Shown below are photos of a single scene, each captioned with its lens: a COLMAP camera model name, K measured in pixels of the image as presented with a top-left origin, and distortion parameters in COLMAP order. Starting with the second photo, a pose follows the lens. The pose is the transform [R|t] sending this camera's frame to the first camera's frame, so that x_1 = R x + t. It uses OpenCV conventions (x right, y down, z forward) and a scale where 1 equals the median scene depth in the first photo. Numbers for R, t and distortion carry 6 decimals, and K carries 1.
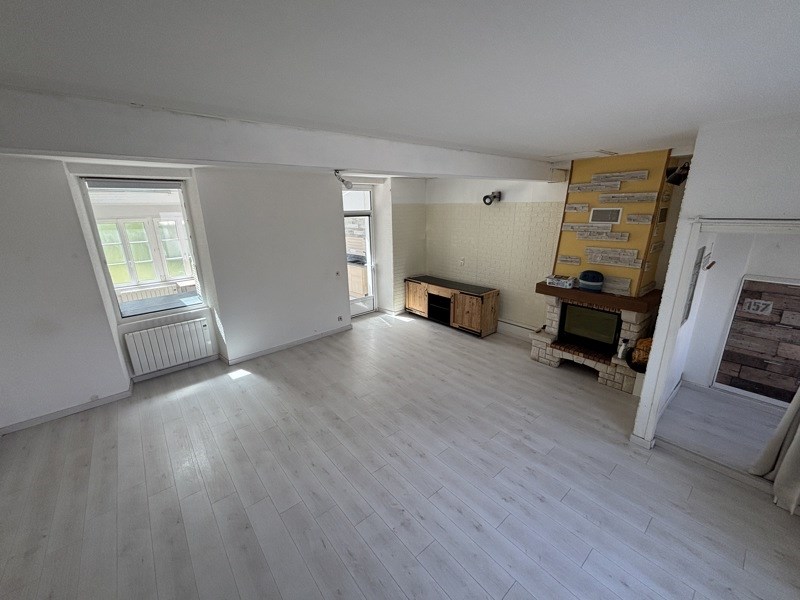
lens RADIAL K [[328.8, 0, 398.0], [0, 328.8, 300.7], [0, 0, 1]] dist [-0.000994, 0.000170]
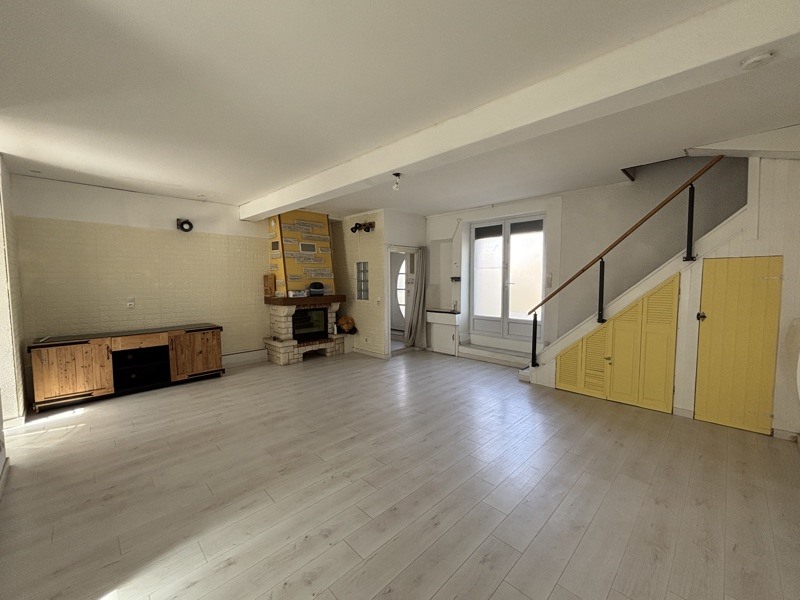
lens RADIAL K [[328.8, 0, 398.0], [0, 328.8, 300.7], [0, 0, 1]] dist [-0.000994, 0.000170]
pose [[-0.092662, -0.045054, 0.994678, -0.781205], [0.286089, 0.955647, 0.069938, -0.006782], [-0.953712, 0.291047, -0.075663, 0.644252]]
